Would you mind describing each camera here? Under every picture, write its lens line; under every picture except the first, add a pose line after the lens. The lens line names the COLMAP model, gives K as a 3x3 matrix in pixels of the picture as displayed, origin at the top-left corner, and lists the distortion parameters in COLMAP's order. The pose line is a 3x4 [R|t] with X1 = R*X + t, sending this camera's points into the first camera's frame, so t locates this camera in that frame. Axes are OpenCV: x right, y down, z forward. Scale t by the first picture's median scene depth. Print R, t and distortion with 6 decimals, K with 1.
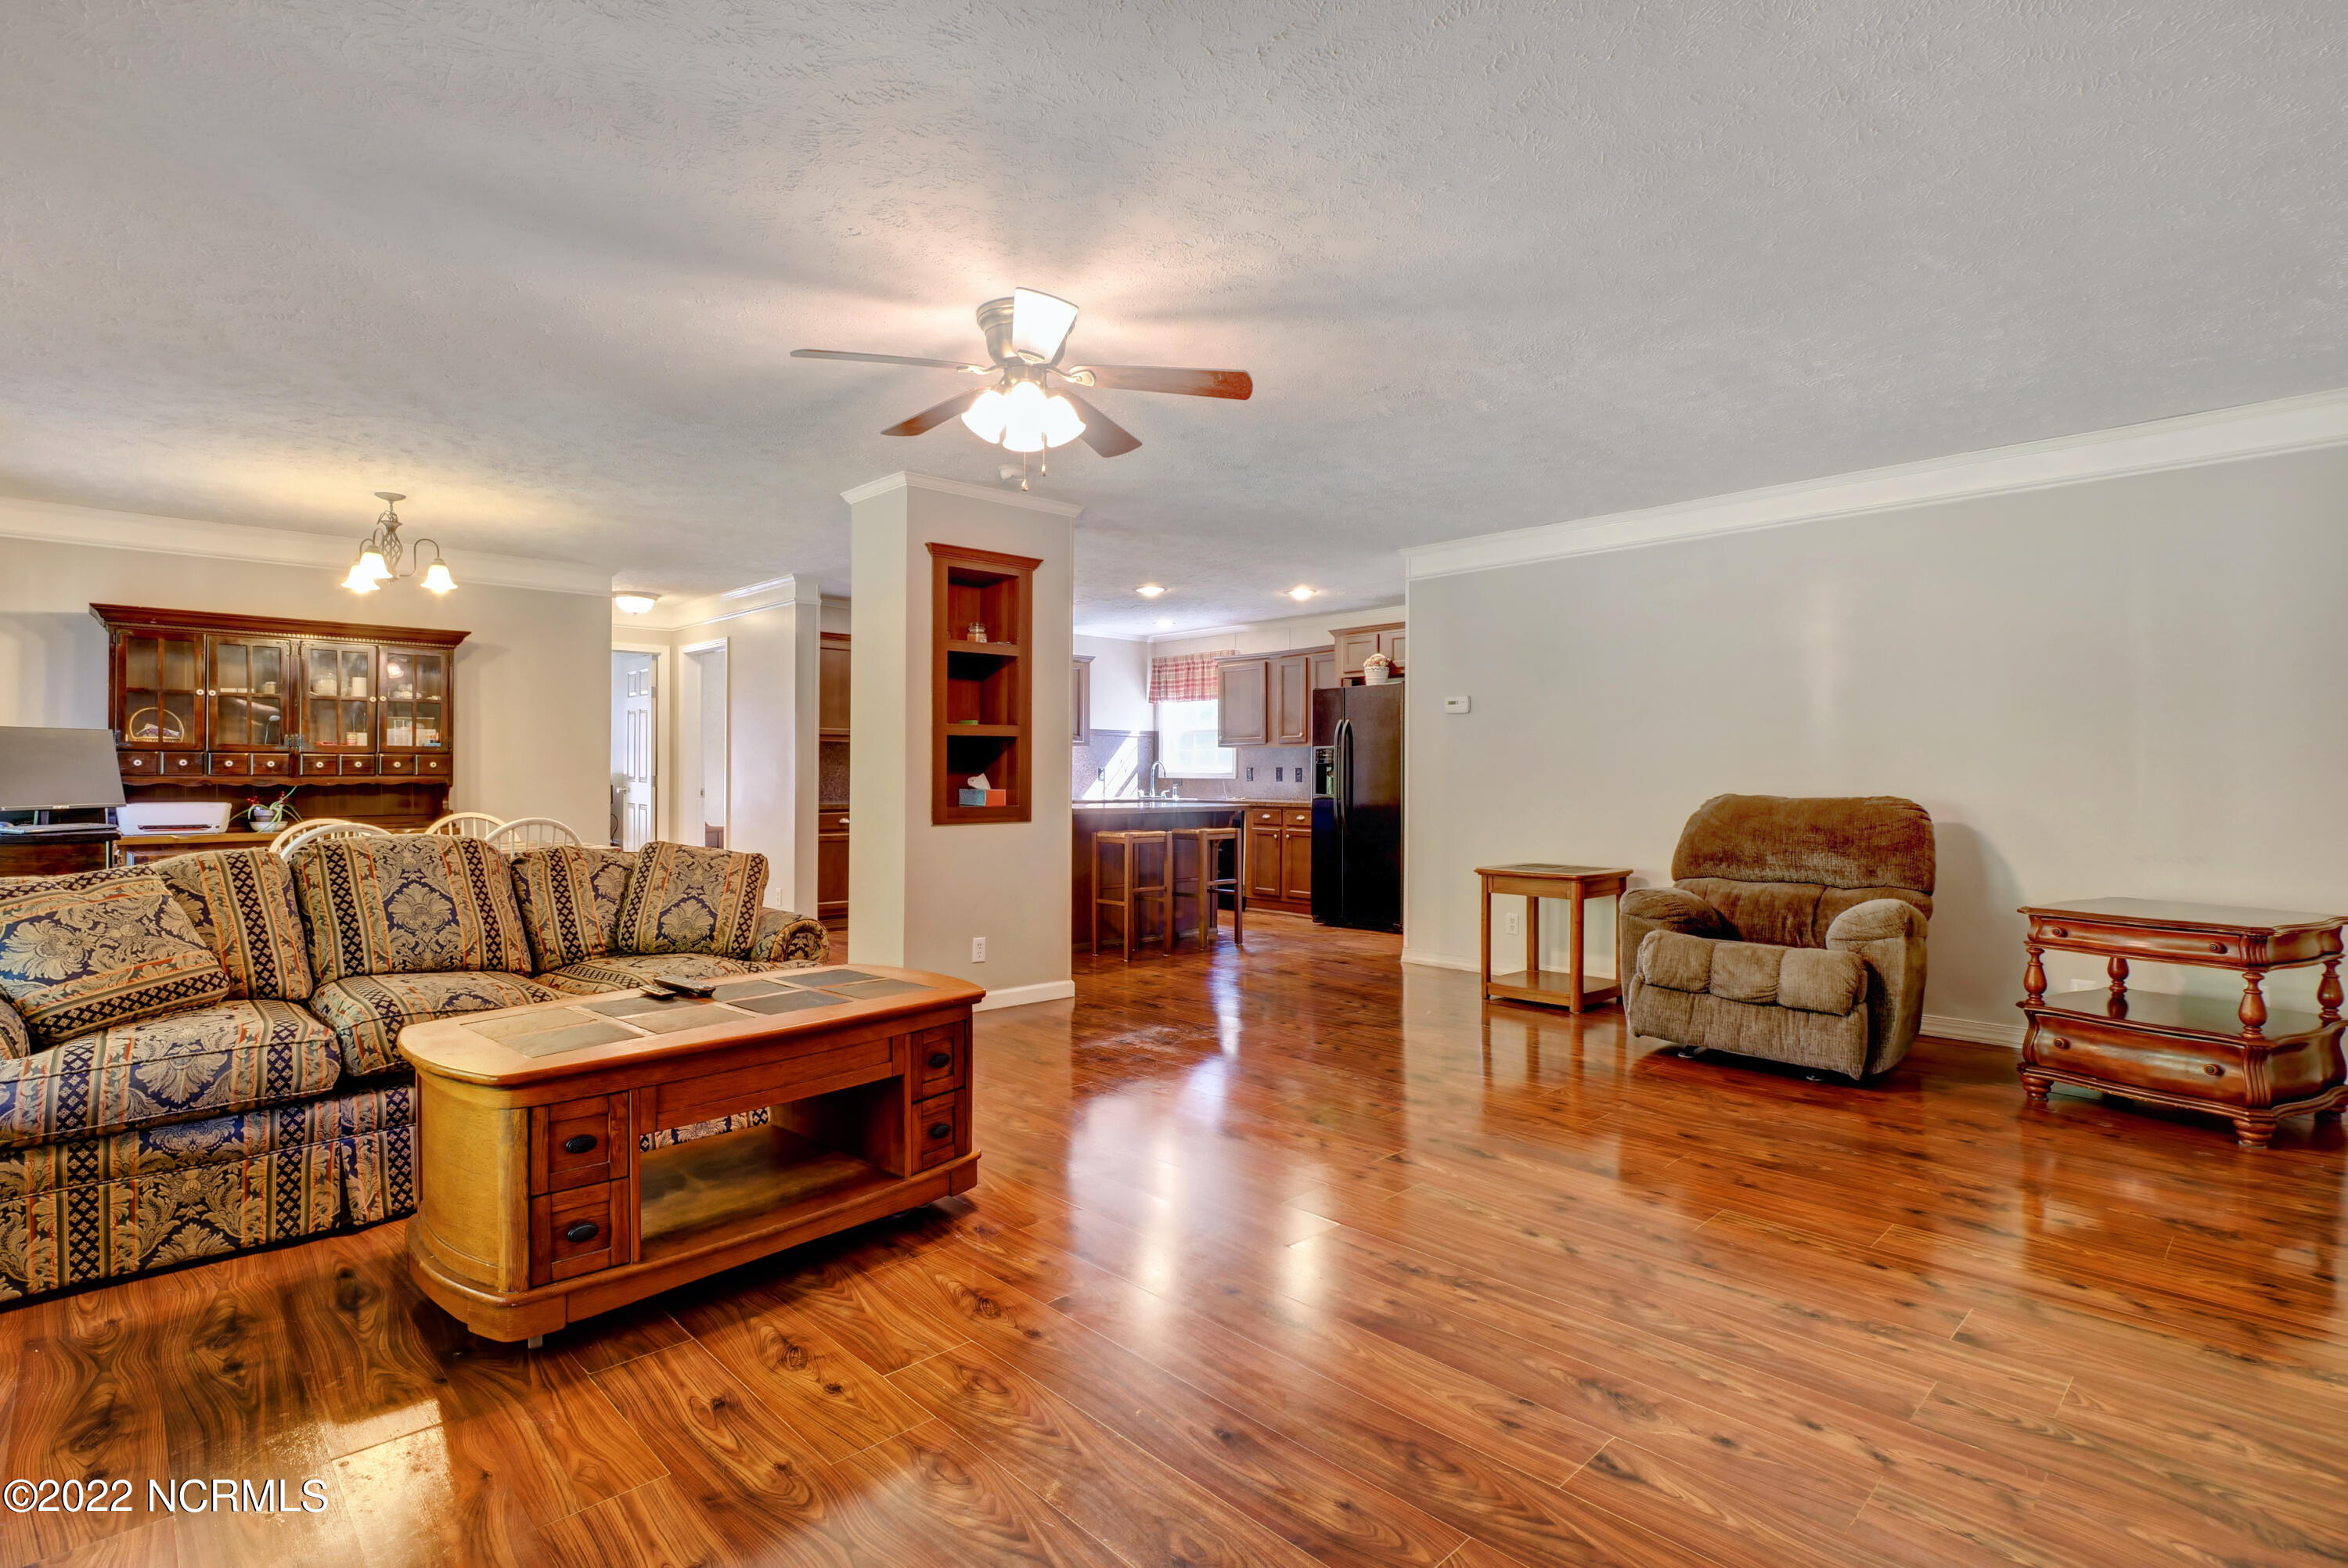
lens RADIAL K [[1135.2, 0, 1164.5], [0, 1135.2, 775.3], [0, 0, 1]] dist [-0.008931, -0.006325]
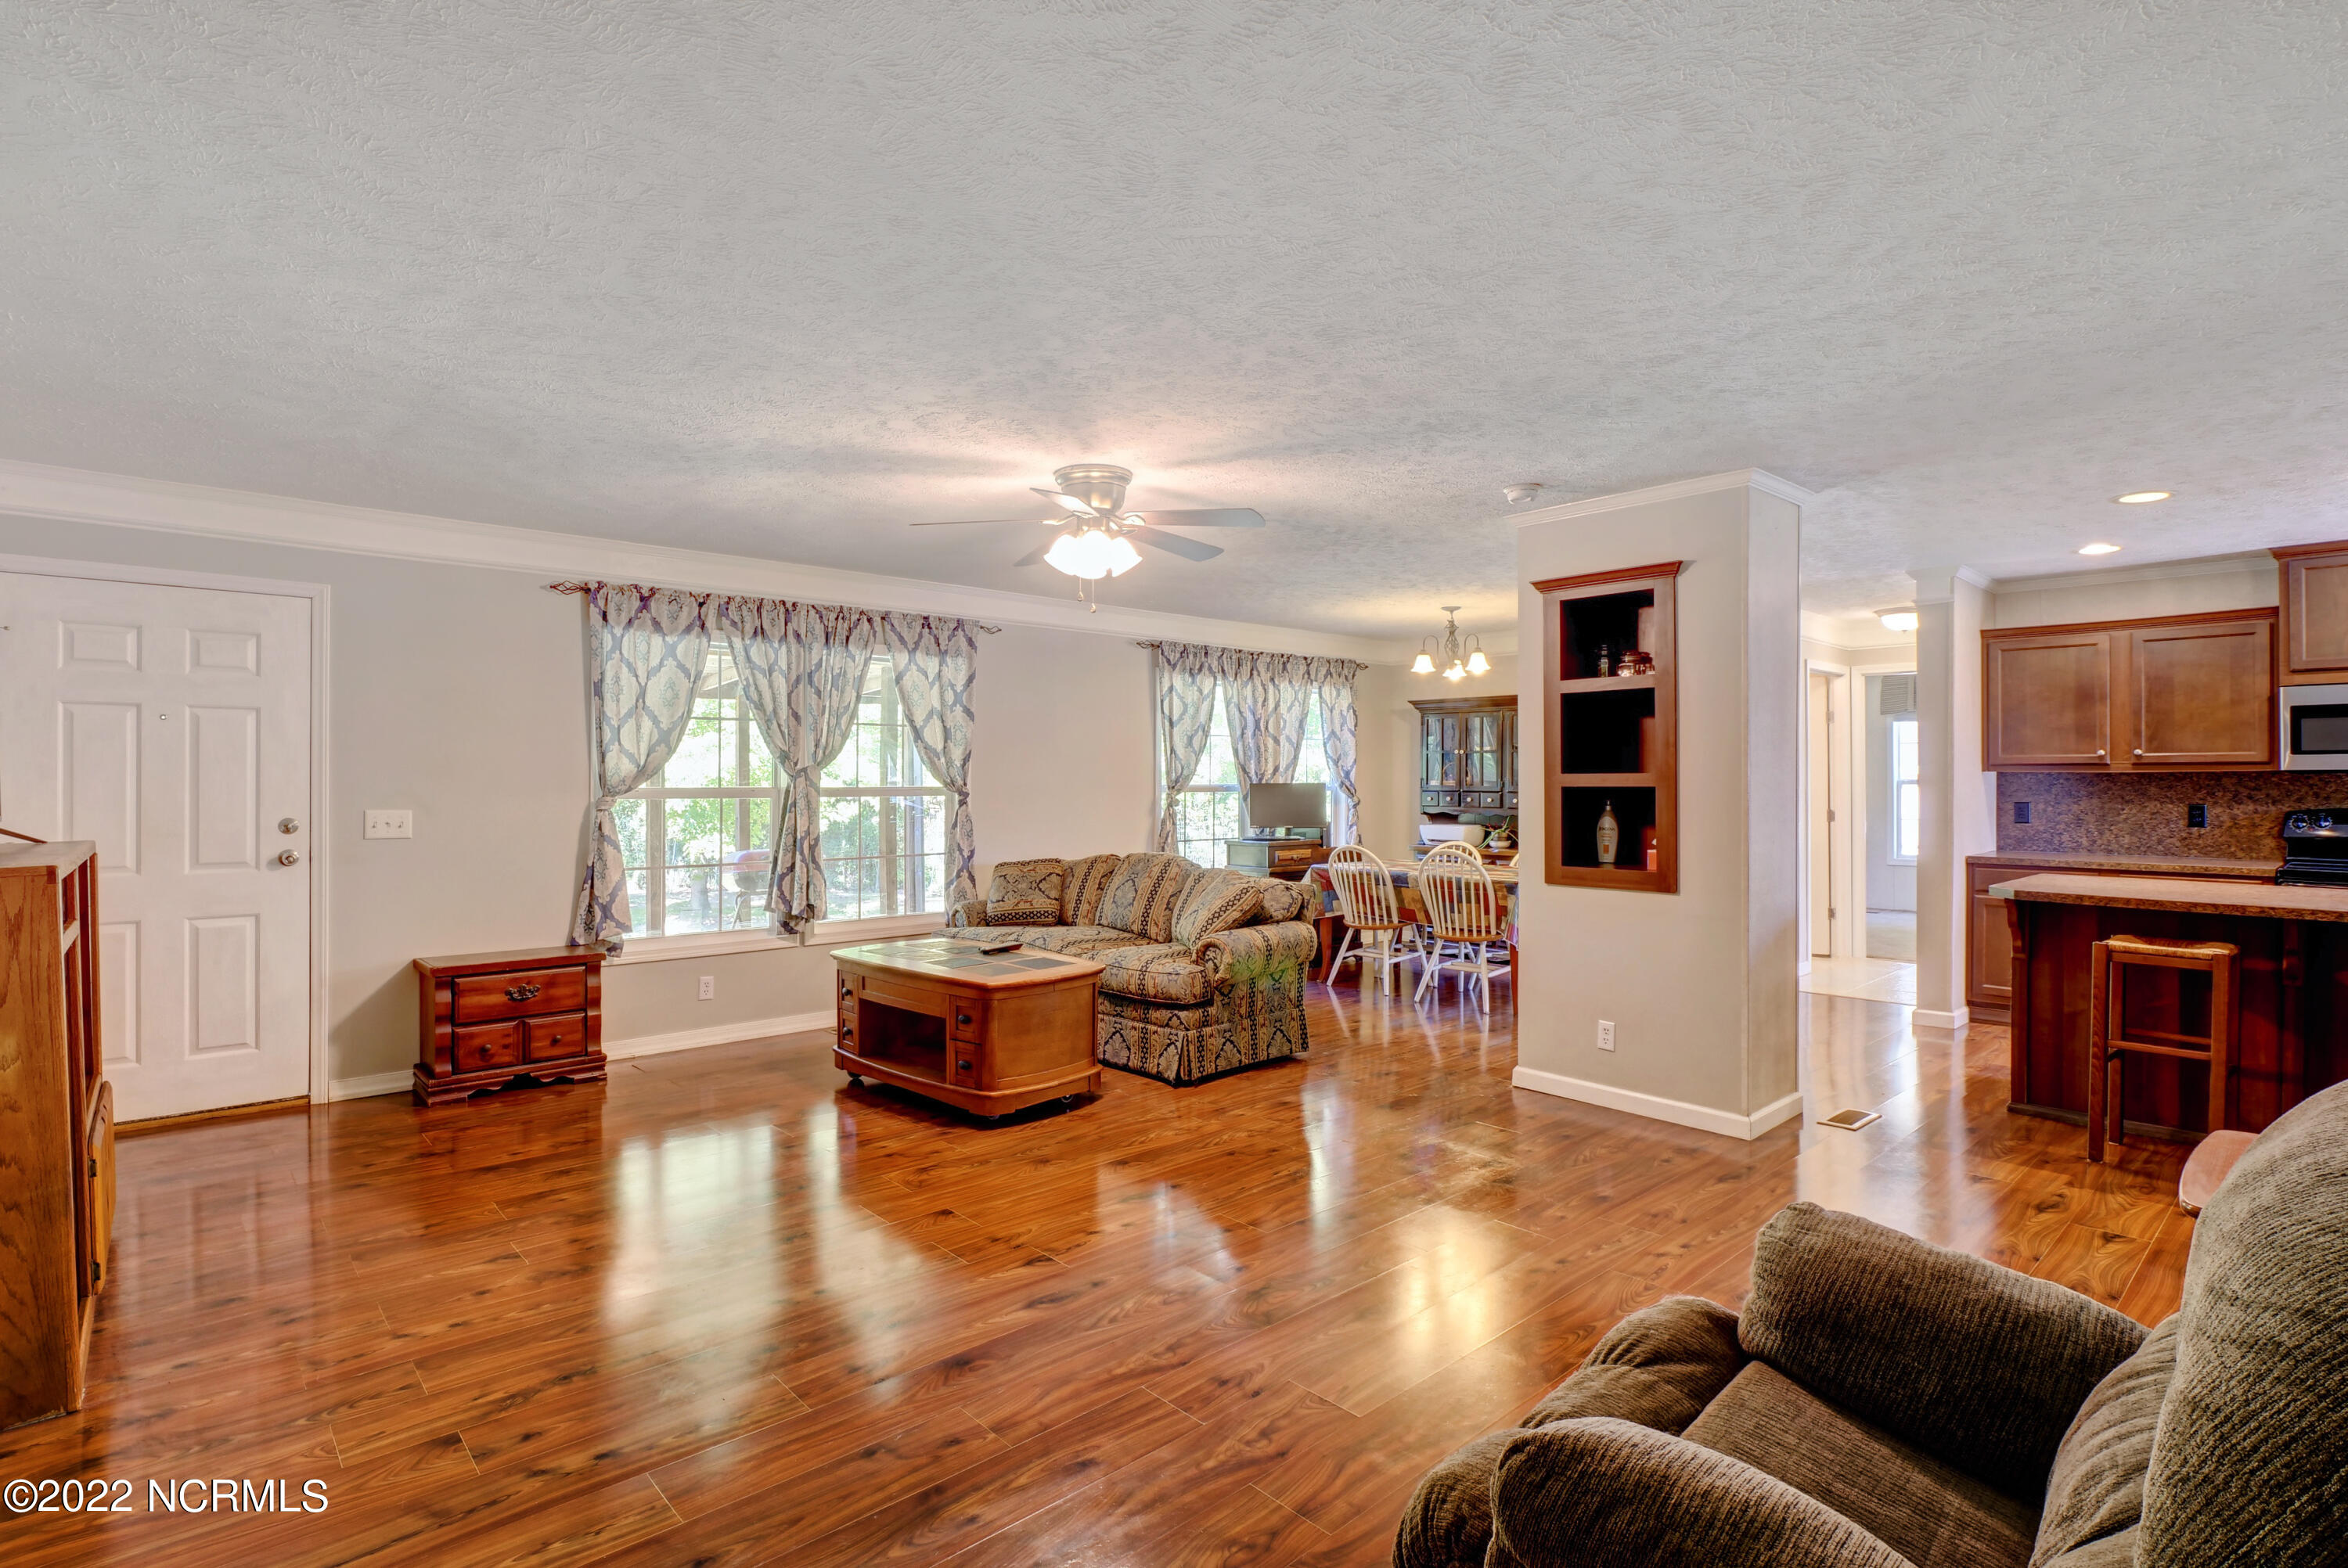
lens RADIAL K [[1135.2, 0, 1164.5], [0, 1135.2, 775.3], [0, 0, 1]] dist [-0.008931, -0.006325]
pose [[-0.020450, -0.002078, -0.999789, 0.375158], [-0.000991, 0.999997, -0.002058, -0.021555], [0.999790, 0.000949, -0.020452, 0.364473]]
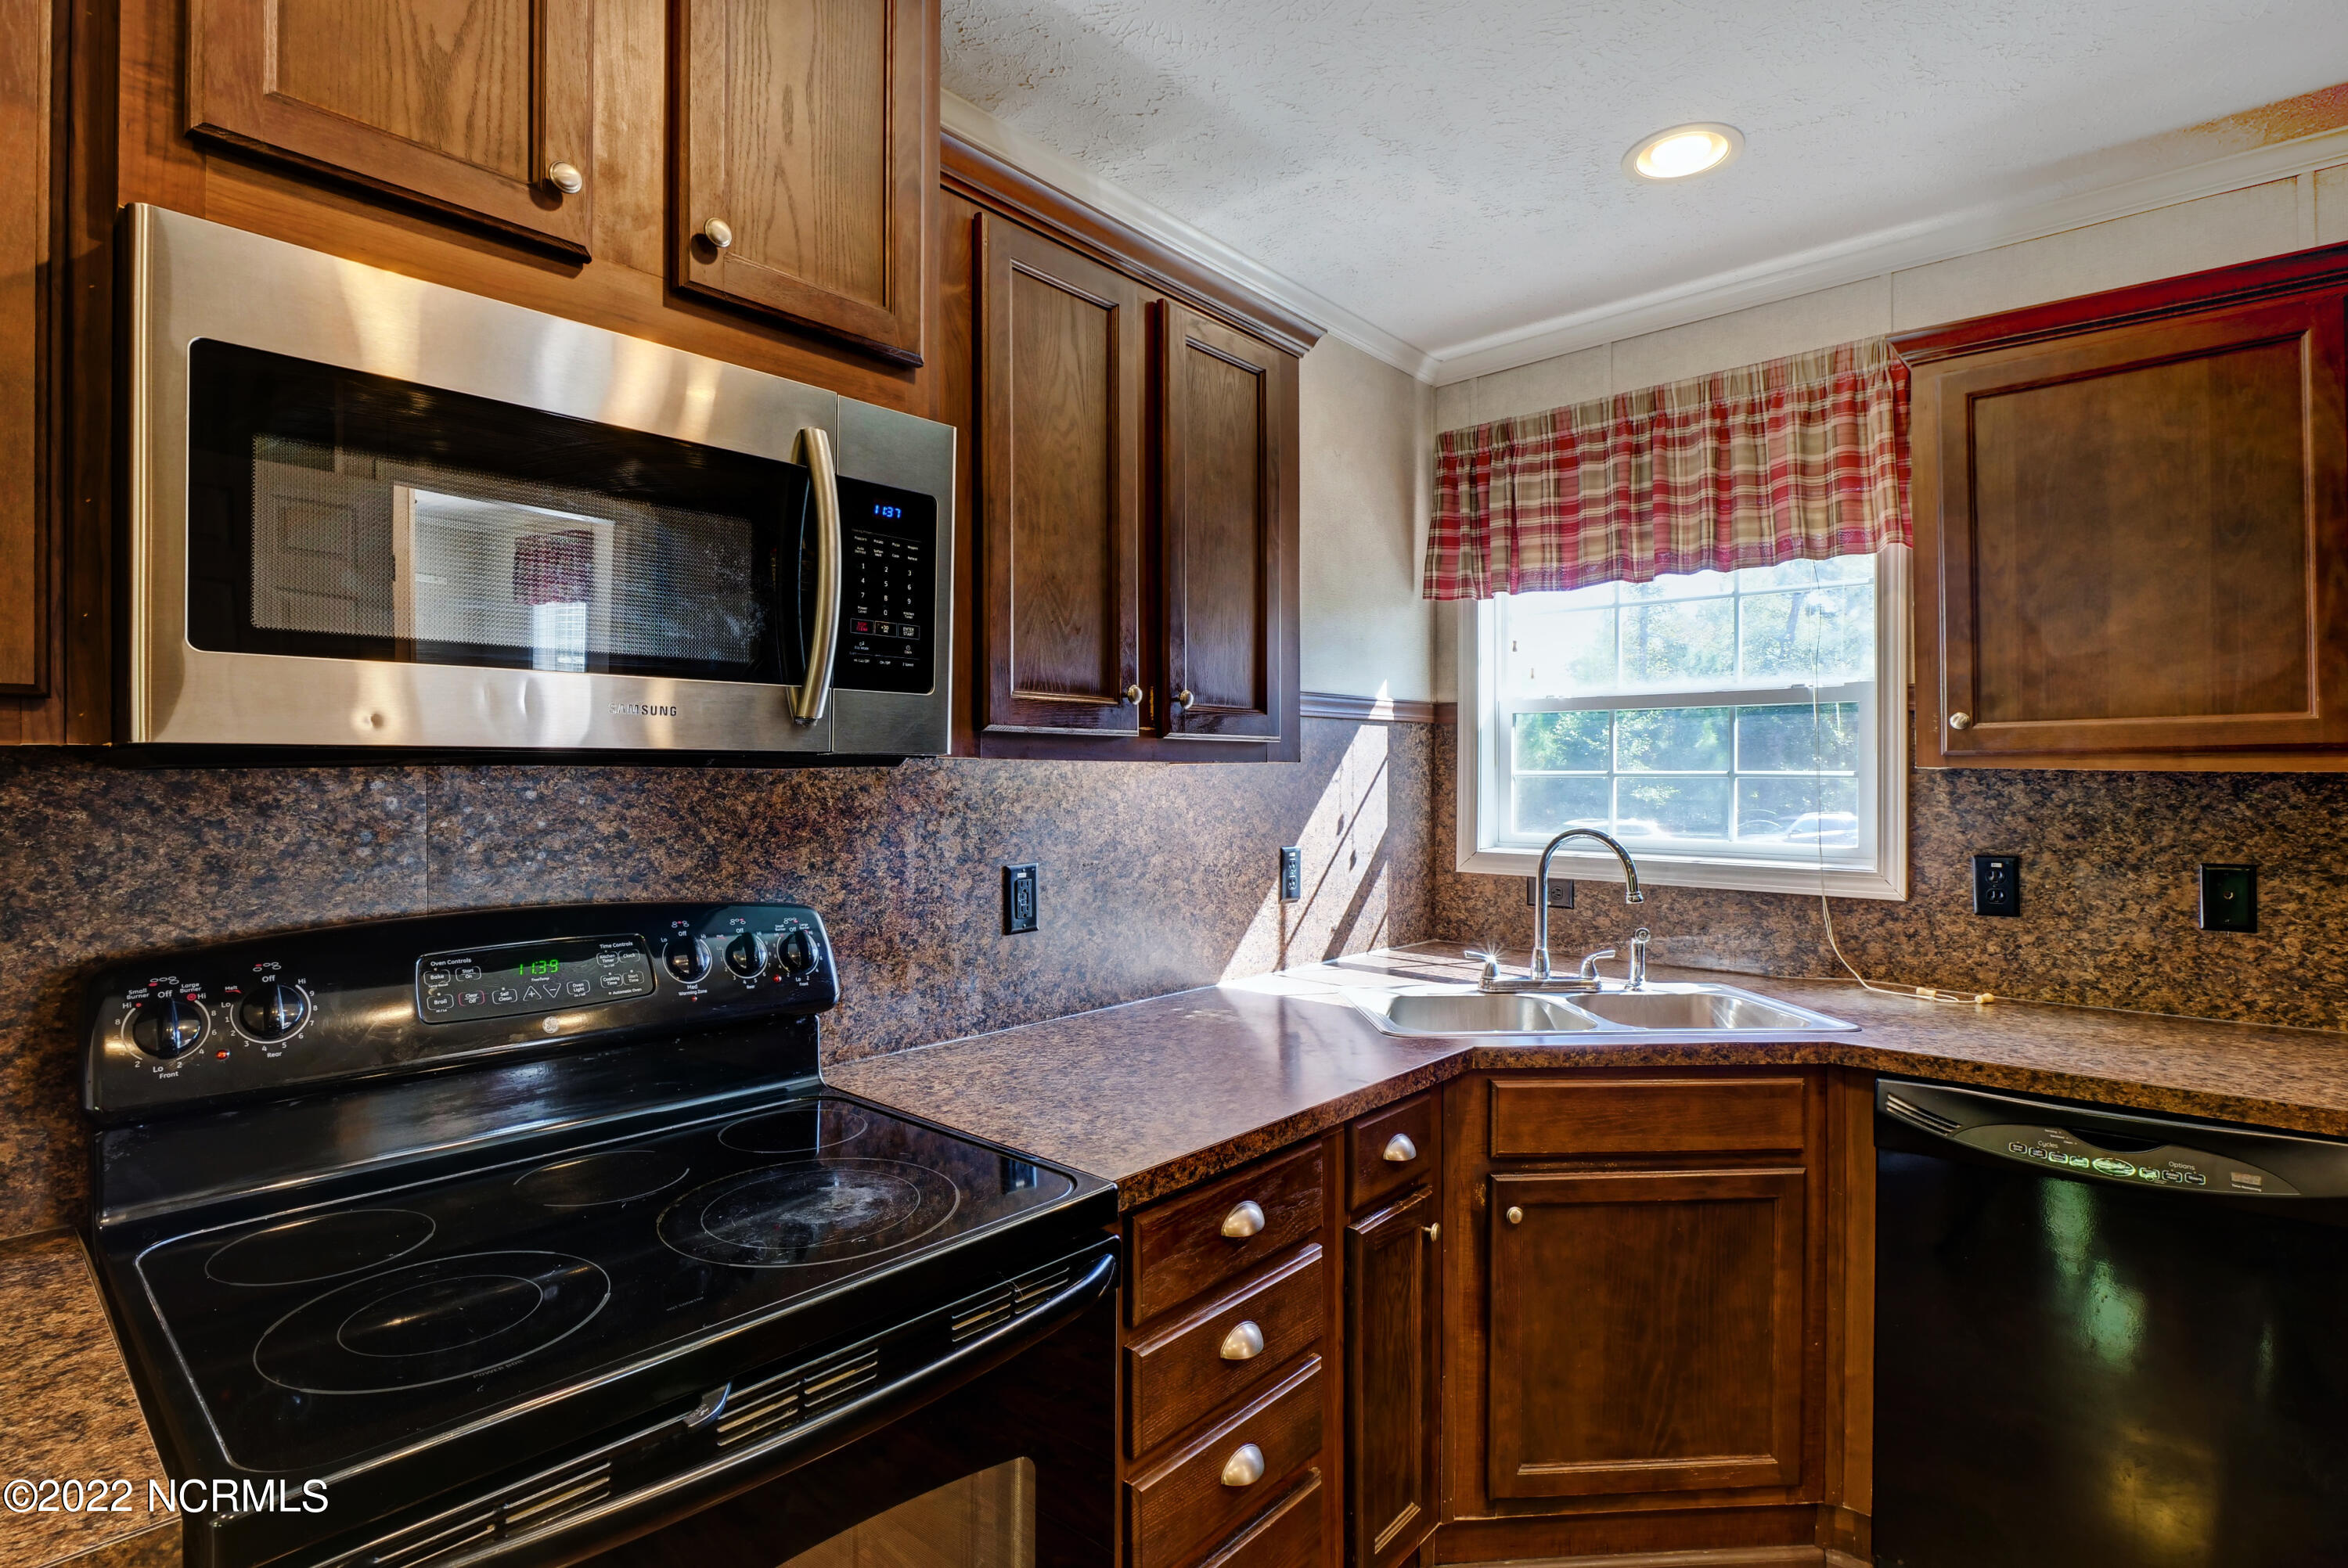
lens RADIAL K [[1135.2, 0, 1164.5], [0, 1135.2, 775.3], [0, 0, 1]] dist [-0.008931, -0.006325]
pose [[0.996158, -0.002395, 0.087539, -0.109888], [0.002590, 0.999994, -0.002115, -0.023073], [-0.087534, 0.002333, 0.996159, 0.805671]]
